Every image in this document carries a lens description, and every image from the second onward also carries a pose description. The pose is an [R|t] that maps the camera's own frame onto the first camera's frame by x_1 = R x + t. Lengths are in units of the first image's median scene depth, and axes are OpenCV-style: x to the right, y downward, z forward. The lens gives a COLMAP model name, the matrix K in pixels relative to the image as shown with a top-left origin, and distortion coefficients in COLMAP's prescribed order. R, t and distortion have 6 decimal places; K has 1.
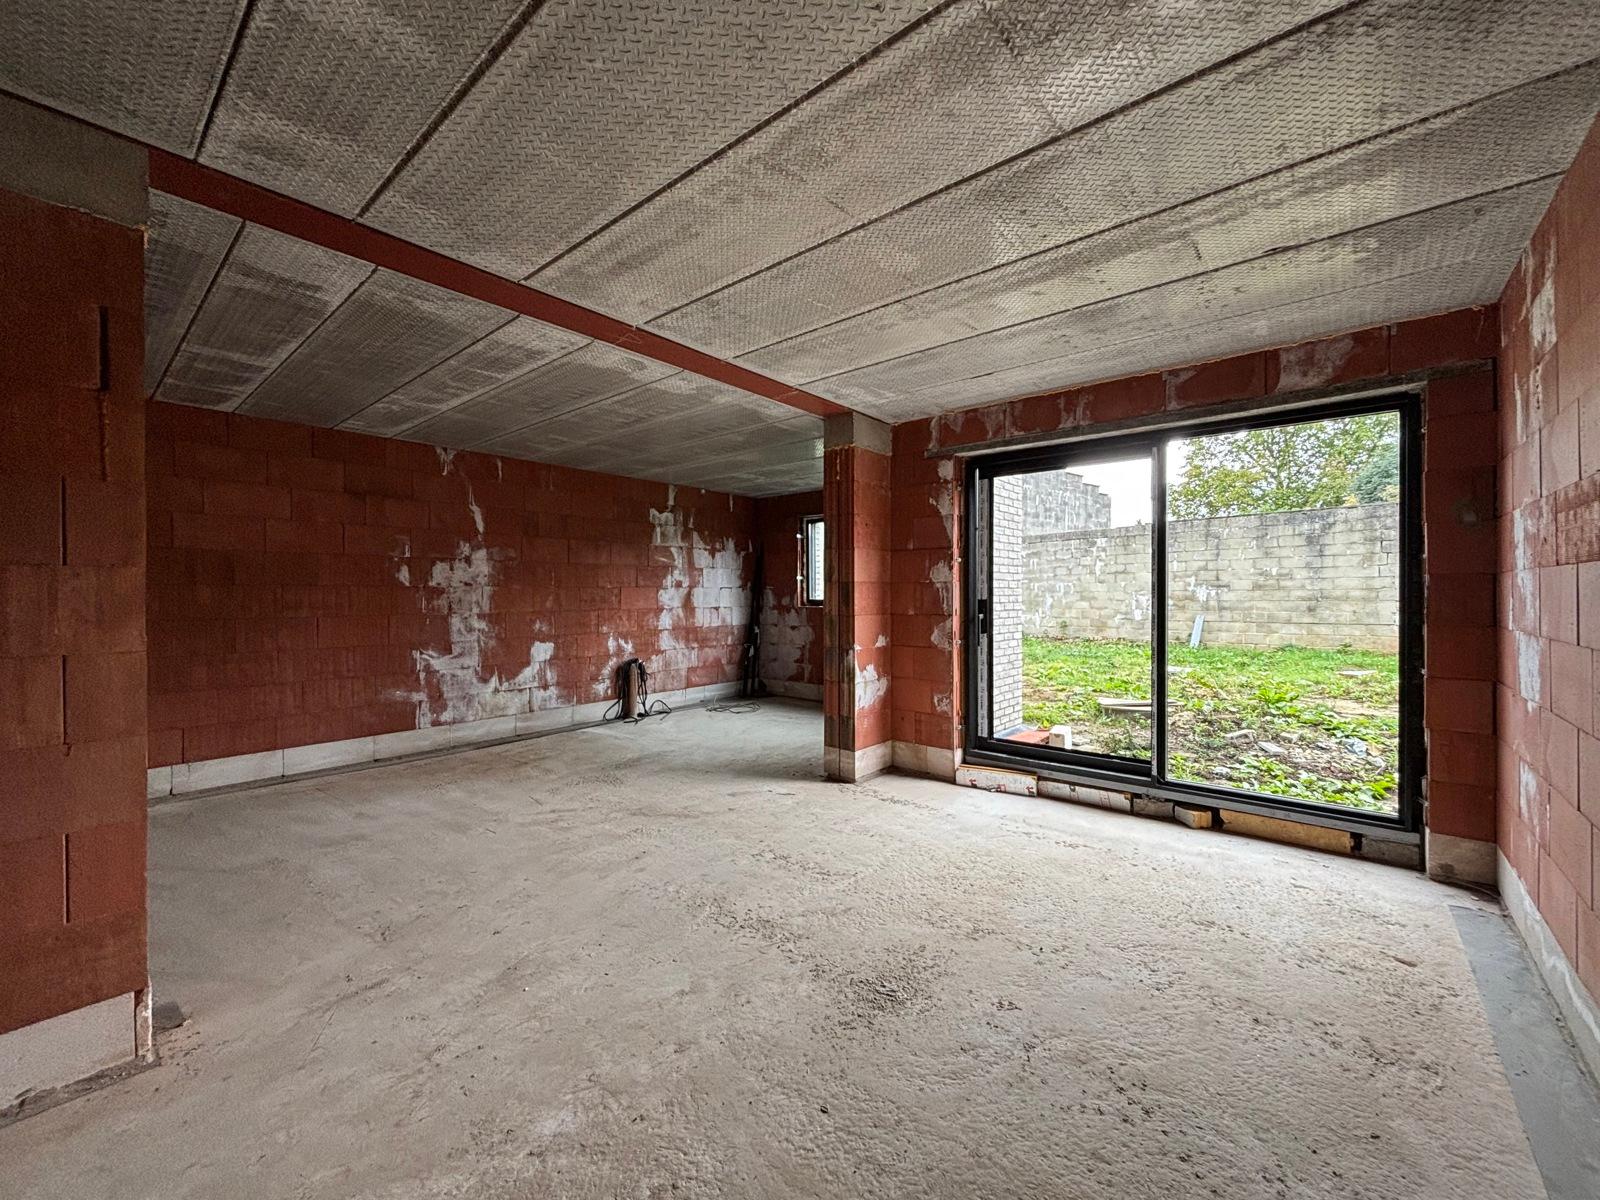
lens RADIAL K [[639.3, 0, 800.1], [0, 639.3, 591.6], [0, 0, 1]] dist [0.000931, -0.000516]
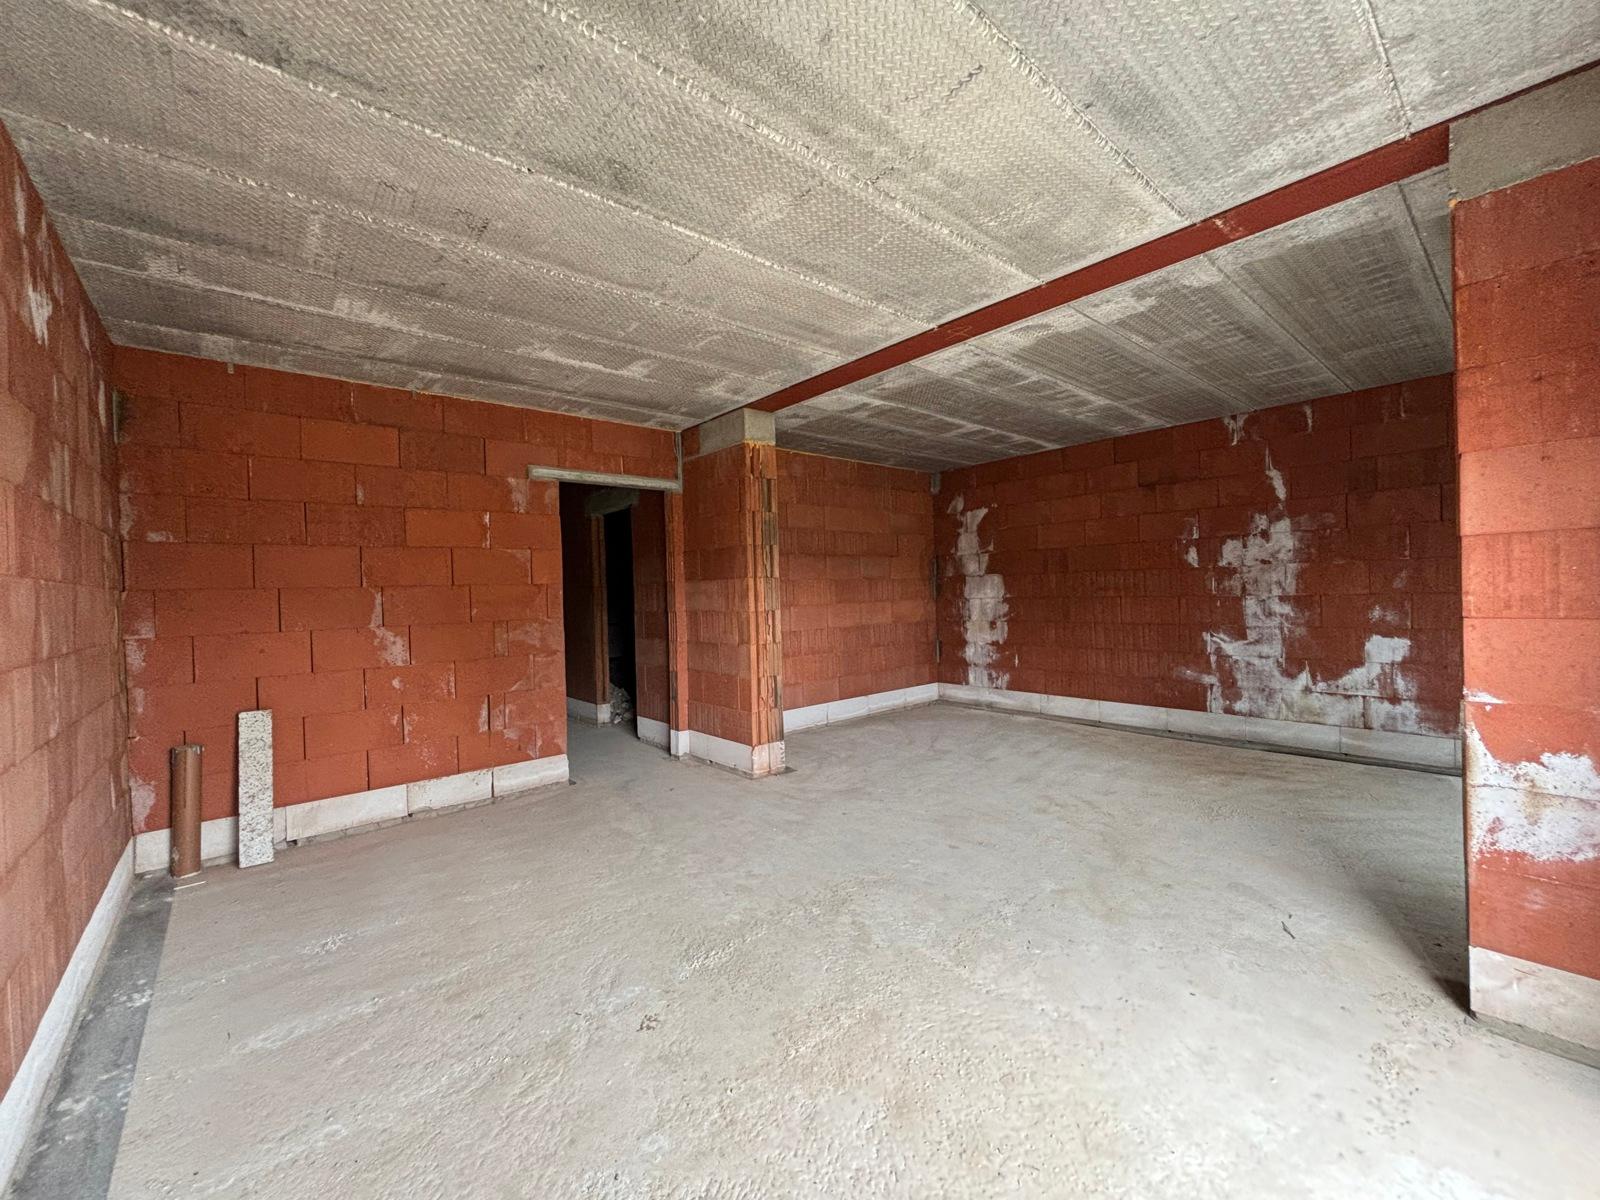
lens RADIAL K [[639.0, 0, 797.7], [0, 639.0, 592.6], [0, 0, 1]] dist [0.001317, -0.000448]
pose [[-0.157151, 0.011919, -0.987503, 0.560401], [0.034072, 0.999397, 0.006641, 0.003489], [0.986987, -0.032603, -0.157462, 0.637788]]
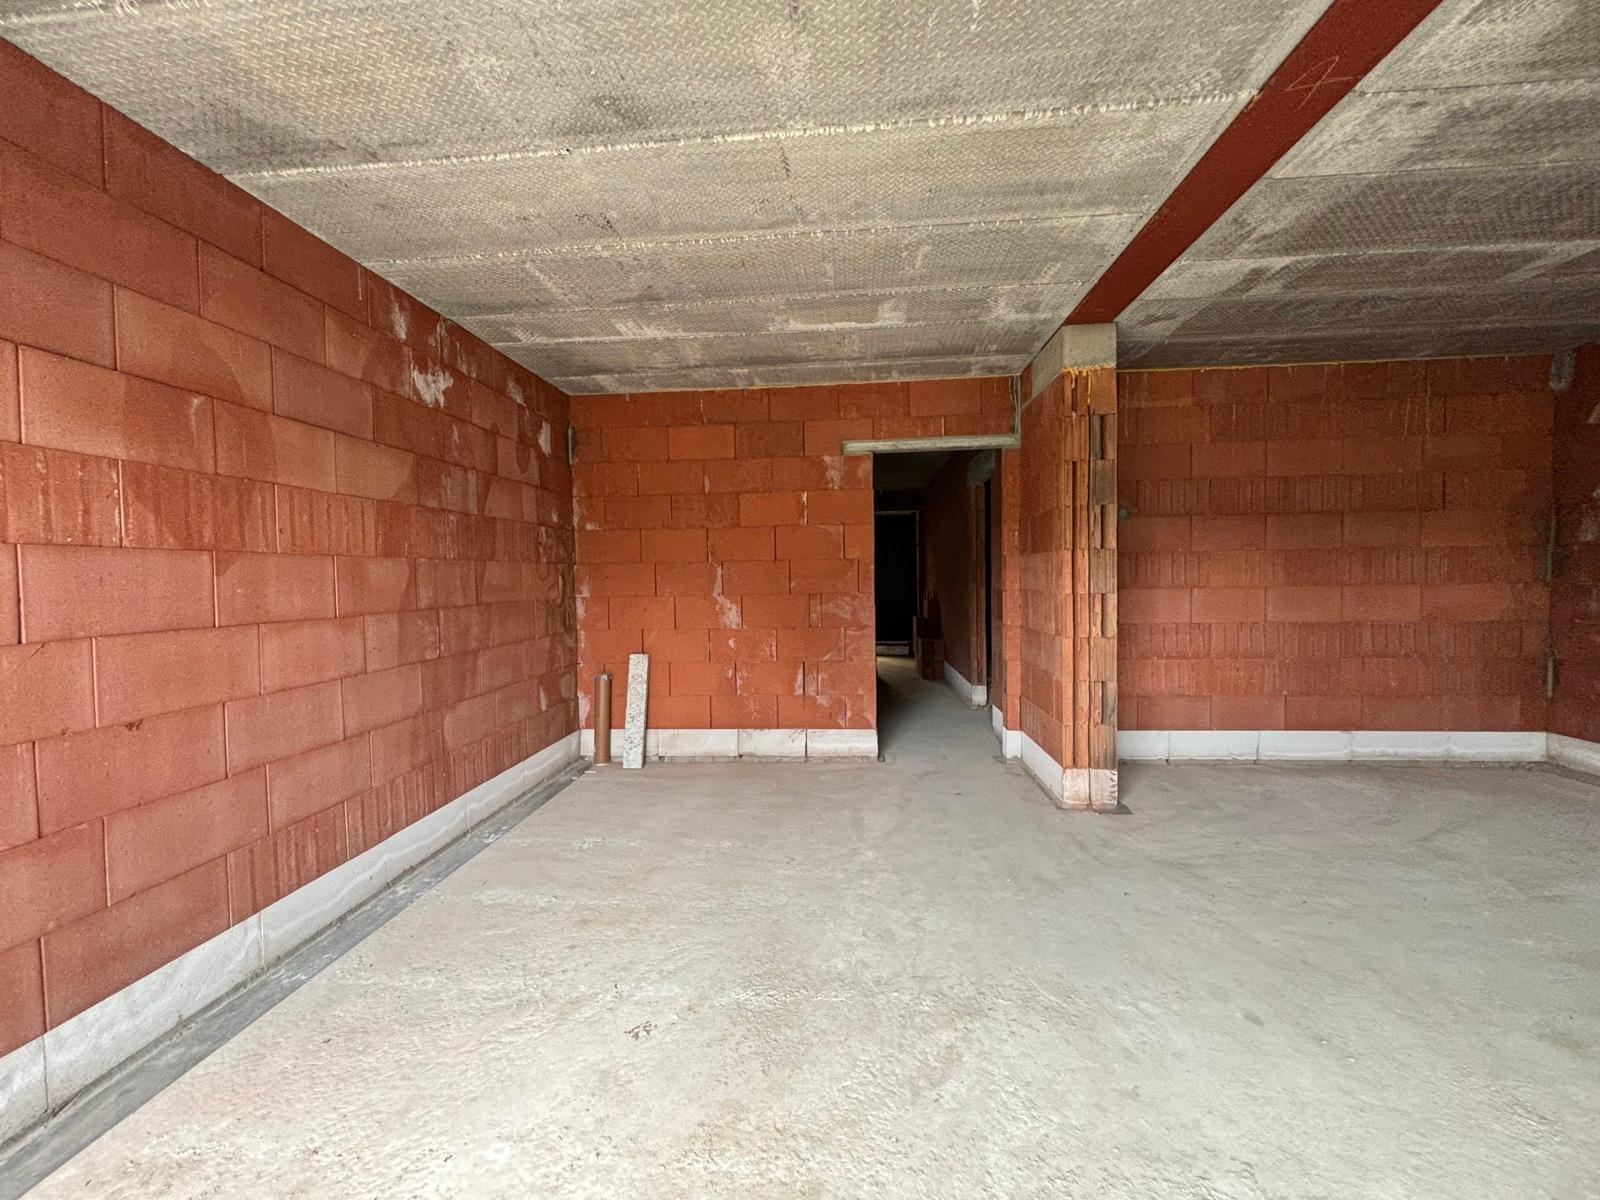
lens RADIAL K [[640.9, 0, 803.9], [0, 640.9, 593.9], [0, 0, 1]] dist [0.013961, -0.006327]
pose [[-0.812083, 0.036572, -0.582395, 0.294075], [0.023463, 0.999273, 0.030033, 0.006745], [0.583071, 0.010724, -0.812351, 0.853683]]
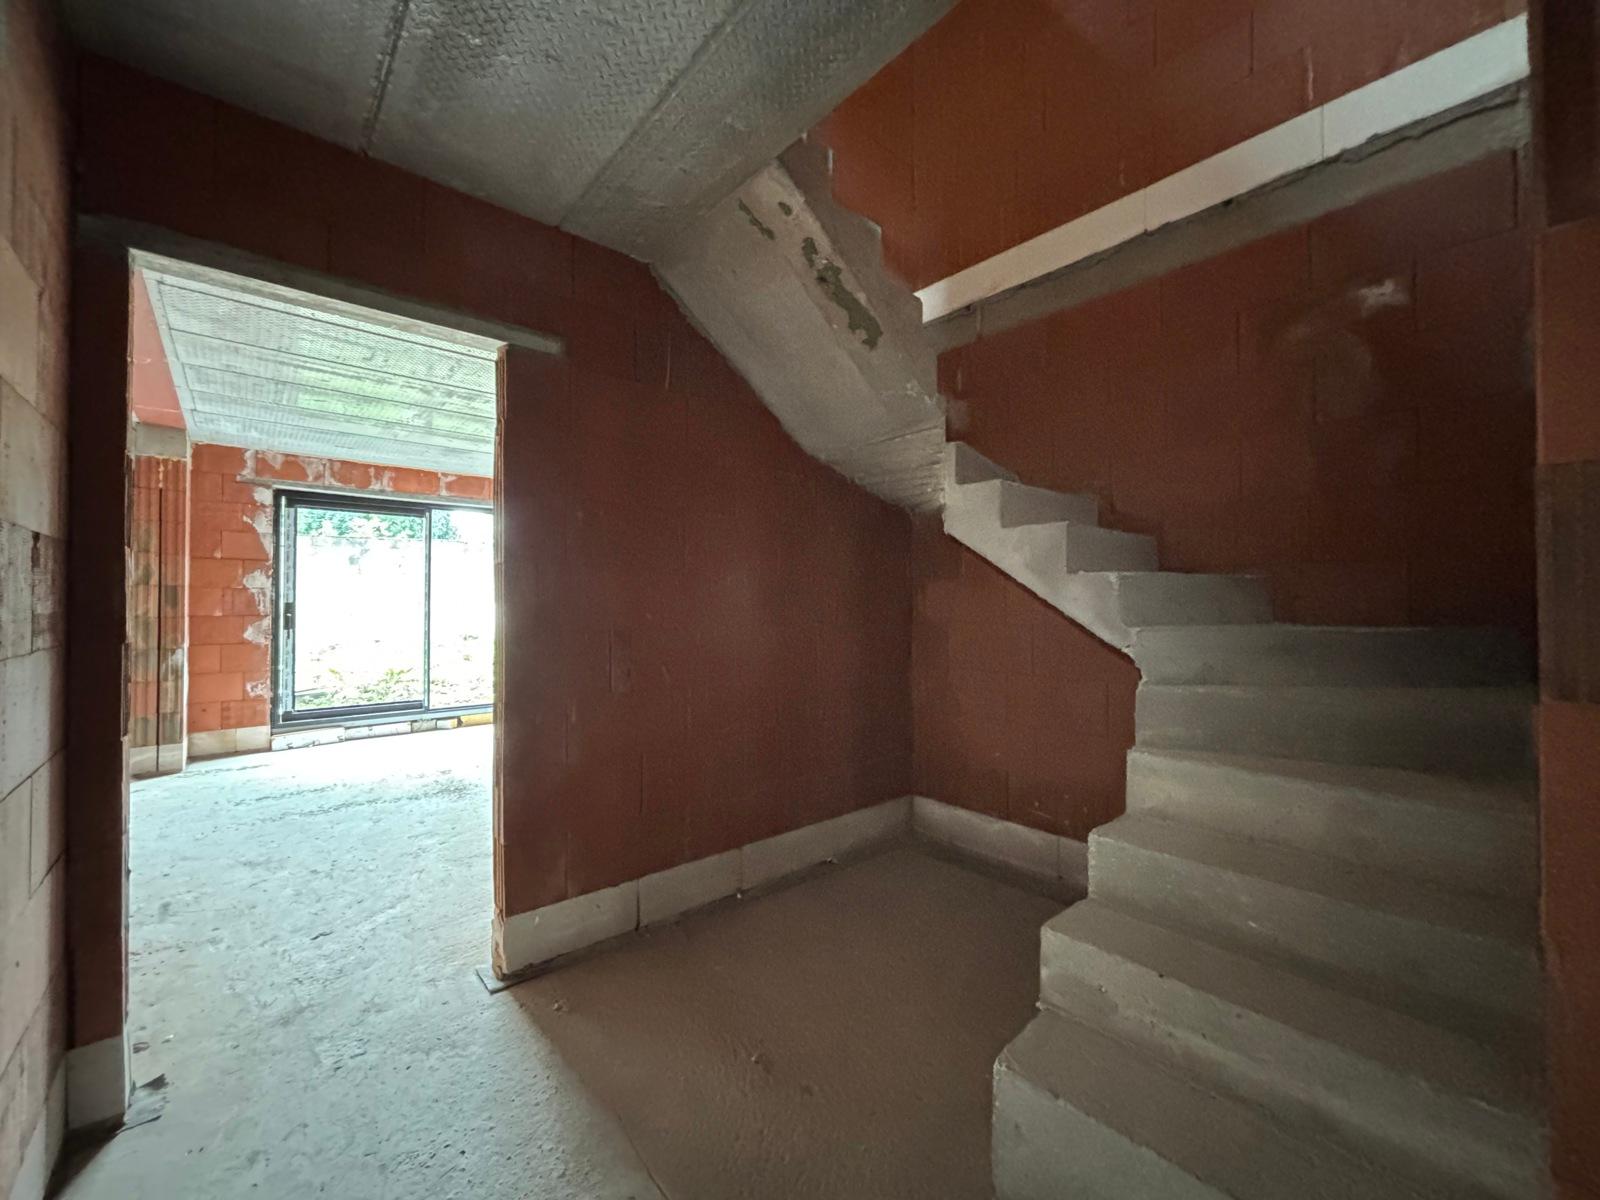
lens RADIAL K [[647.4, 0, 794.7], [0, 647.4, 597.6], [0, 0, 1]] dist [-0.000452, -0.000122]
pose [[0.157626, 0.012286, 0.987422, -0.836092], [-0.005183, 0.999919, -0.011614, 0.012202], [-0.987485, -0.003287, 0.157677, -0.195303]]
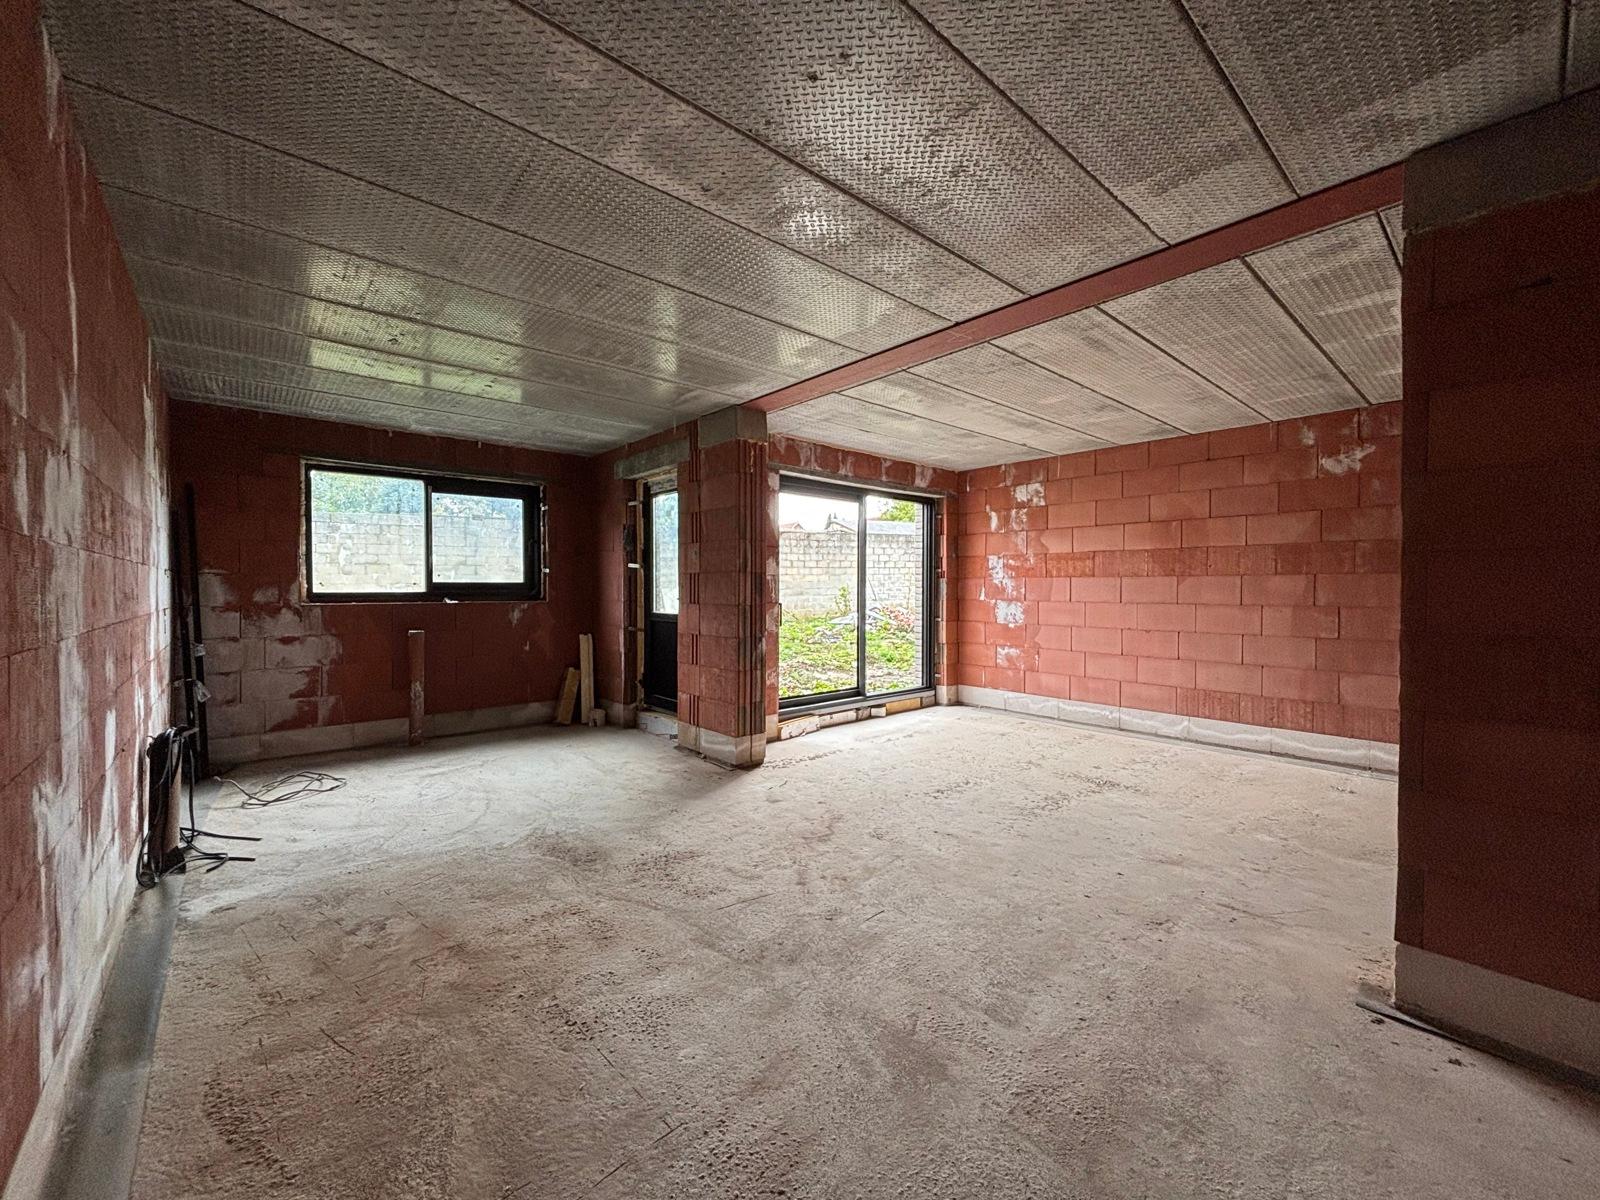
lens RADIAL K [[639.0, 0, 797.7], [0, 639.0, 592.6], [0, 0, 1]] dist [0.001317, -0.000448]
pose [[0.153991, -0.003800, 0.988065, -0.955077], [-0.006017, 0.999970, 0.004784, 0.011827], [-0.988054, -0.006682, 0.153964, 0.783301]]
